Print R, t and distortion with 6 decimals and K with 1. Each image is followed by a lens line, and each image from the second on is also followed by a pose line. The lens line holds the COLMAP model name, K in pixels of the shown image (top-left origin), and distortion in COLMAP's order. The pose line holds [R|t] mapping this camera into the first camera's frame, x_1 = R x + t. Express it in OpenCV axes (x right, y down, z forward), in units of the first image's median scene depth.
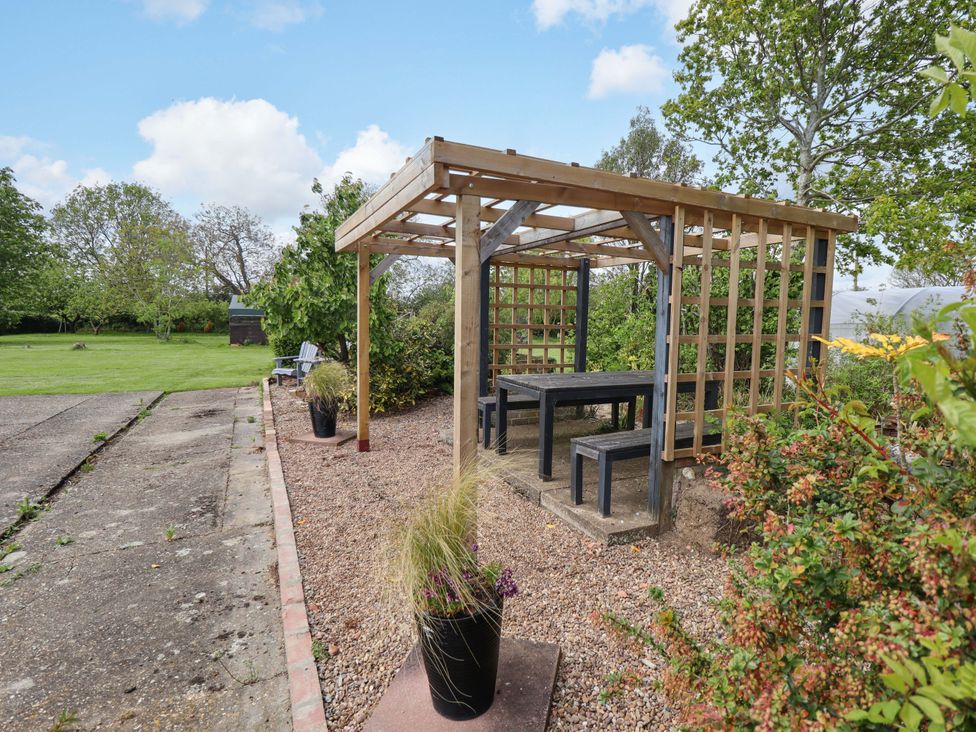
lens RADIAL K [[527.8, 0, 499.9], [0, 527.8, 361.0], [0, 0, 1]] dist [-0.000375, -0.011484]
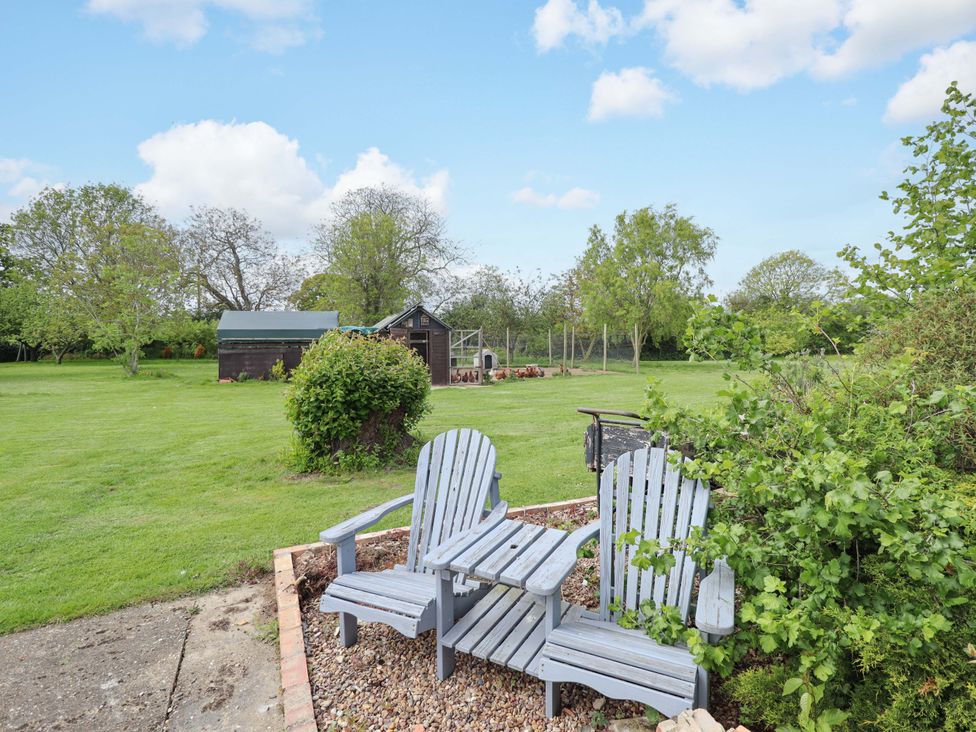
lens RADIAL K [[527.8, 0, 499.9], [0, 527.8, 361.0], [0, 0, 1]] dist [-0.000375, -0.011484]
pose [[0.999838, -0.017995, -0.000865, -0.074153], [0.017959, 0.999351, -0.031230, -0.015008], [0.001427, 0.031210, 0.999512, 0.162055]]
